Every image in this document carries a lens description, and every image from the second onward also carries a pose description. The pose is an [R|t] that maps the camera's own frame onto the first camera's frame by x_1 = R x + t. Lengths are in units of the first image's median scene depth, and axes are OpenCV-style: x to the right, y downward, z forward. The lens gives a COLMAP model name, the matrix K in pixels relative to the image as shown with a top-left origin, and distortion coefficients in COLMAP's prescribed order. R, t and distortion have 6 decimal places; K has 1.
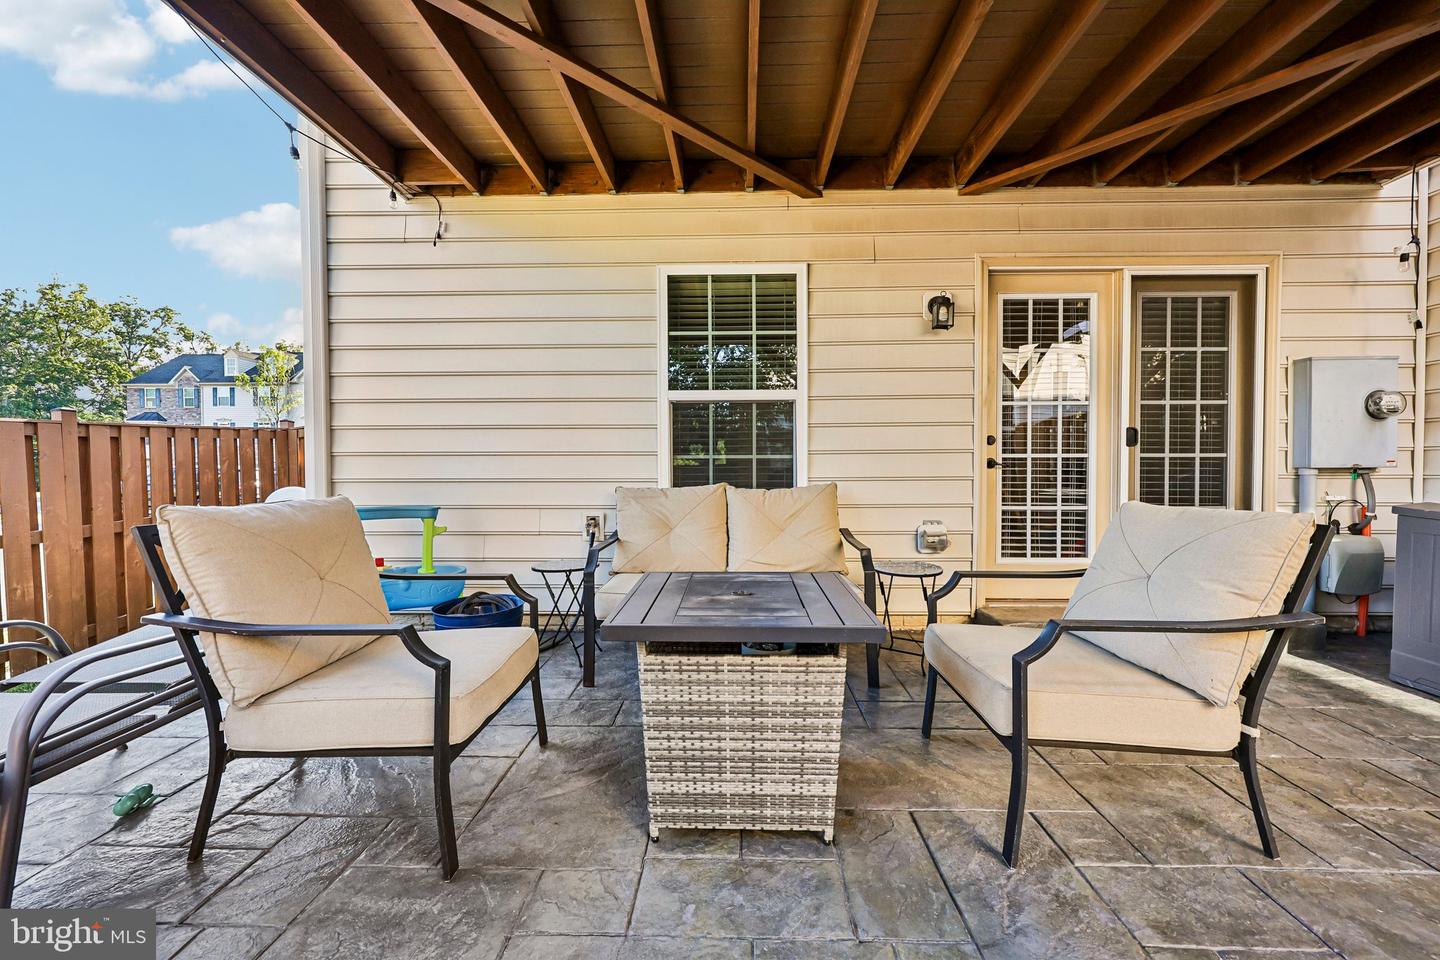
lens RADIAL K [[578.2, 0, 725.0], [0, 578.2, 480.9], [0, 0, 1]] dist [-0.000003, 0.000925]
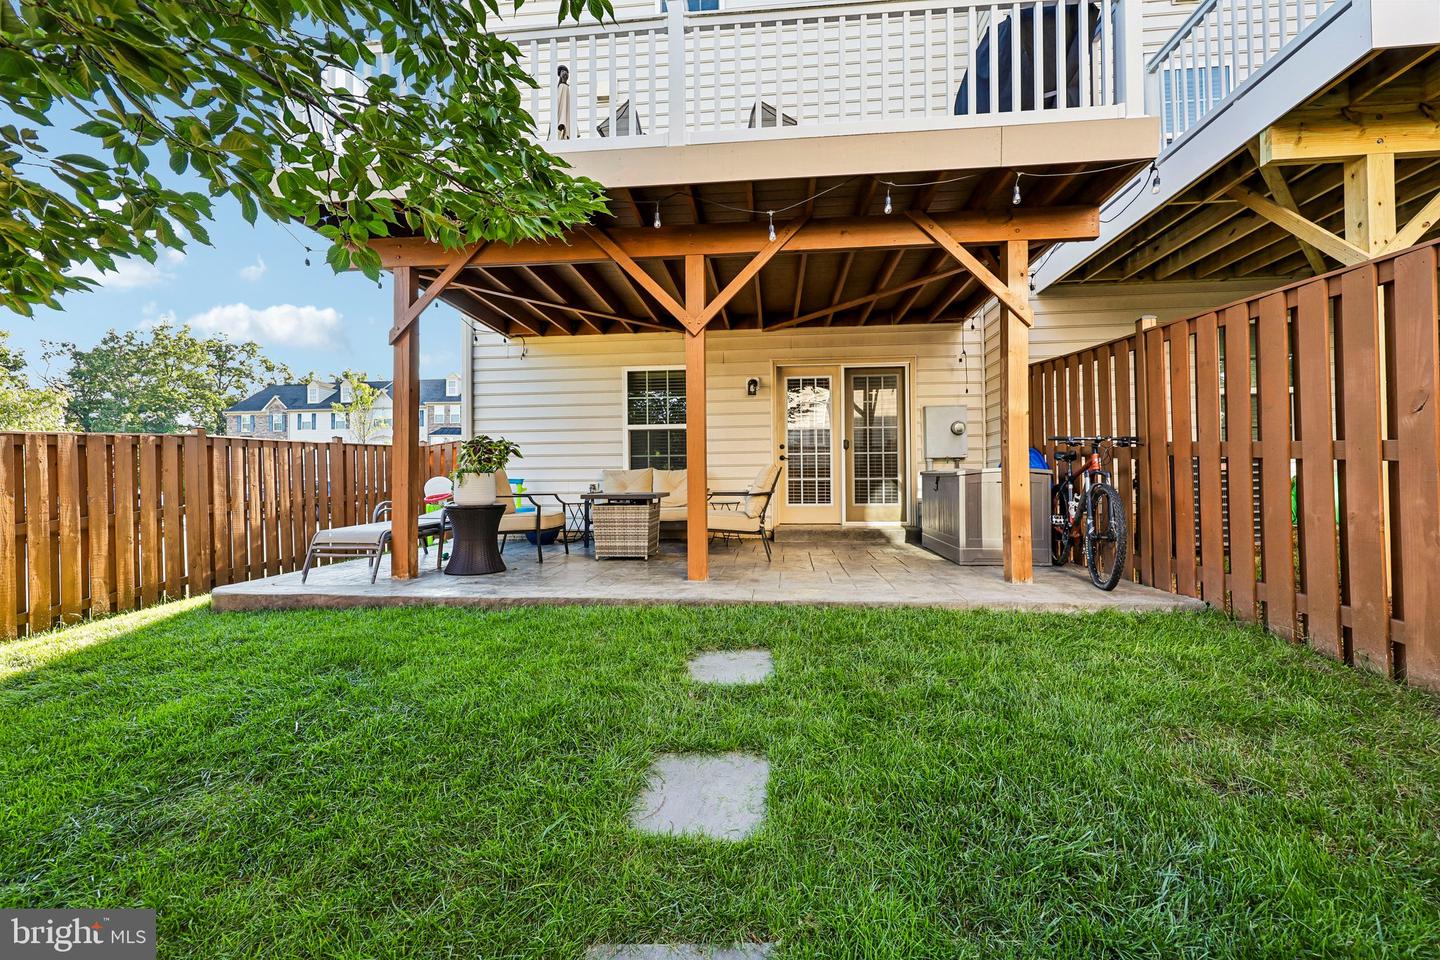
lens RADIAL K [[578.2, 0, 723.0], [0, 578.2, 479.0], [0, 0, 1]] dist [-0.000003, 0.000925]
pose [[0.997917, -0.005792, -0.064251, 0.381454], [0.003688, 0.999455, -0.032818, 0.112512], [0.064406, 0.032513, 0.997394, -1.076218]]
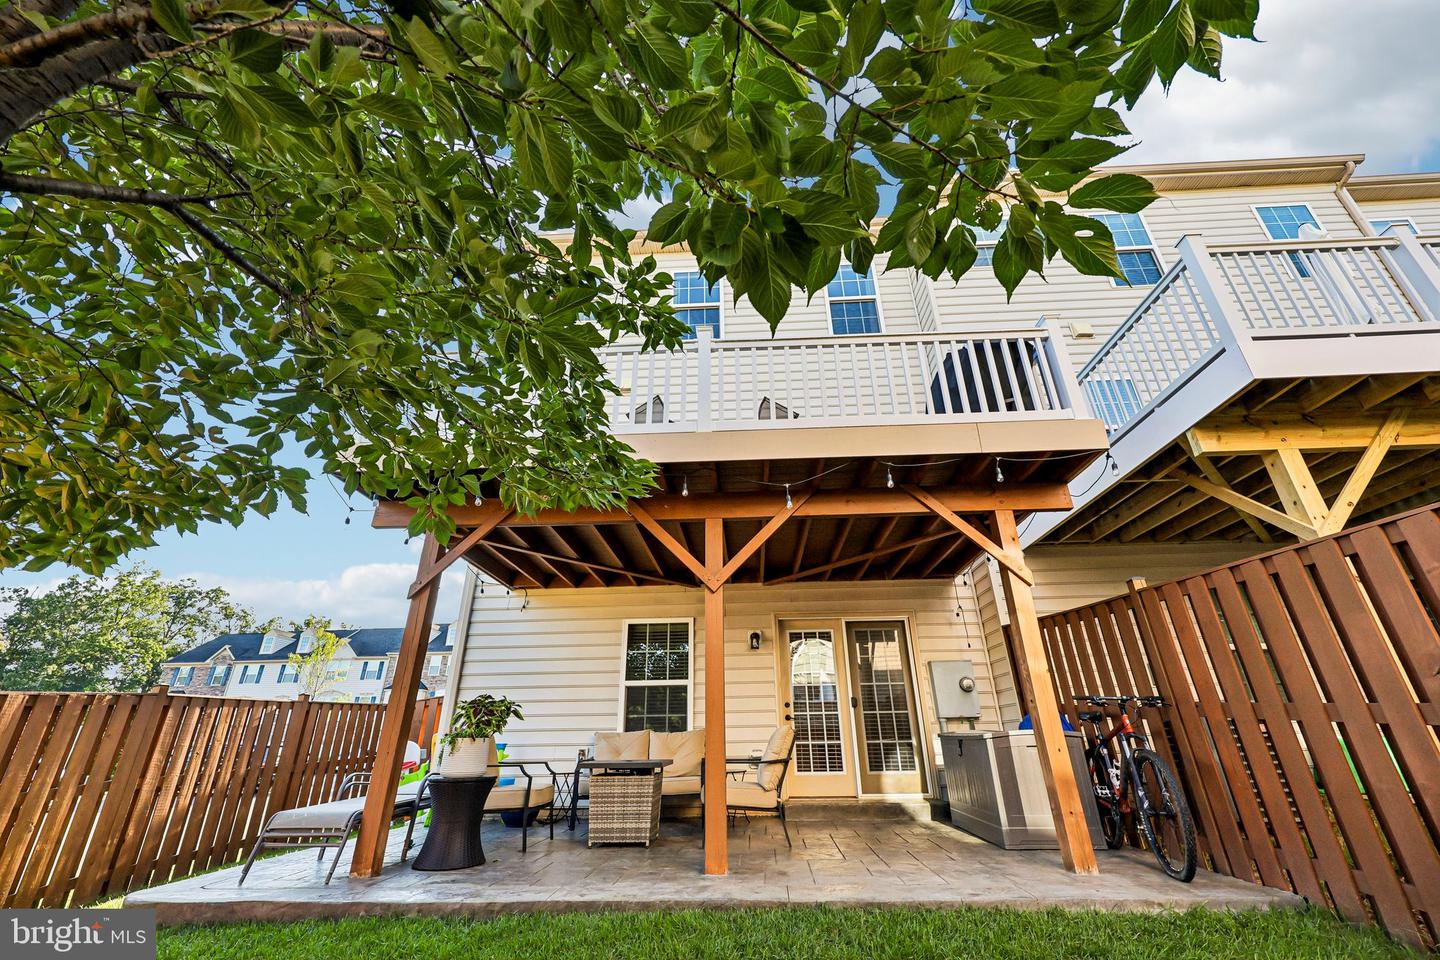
lens RADIAL K [[578.2, 0, 724.5], [0, 578.2, 481.7], [0, 0, 1]] dist [-0.000003, 0.000925]
pose [[0.999730, -0.017510, -0.015248, 0.290652], [0.009090, 0.899461, -0.436907, 0.104166], [0.021365, 0.436651, 0.899377, -1.110437]]
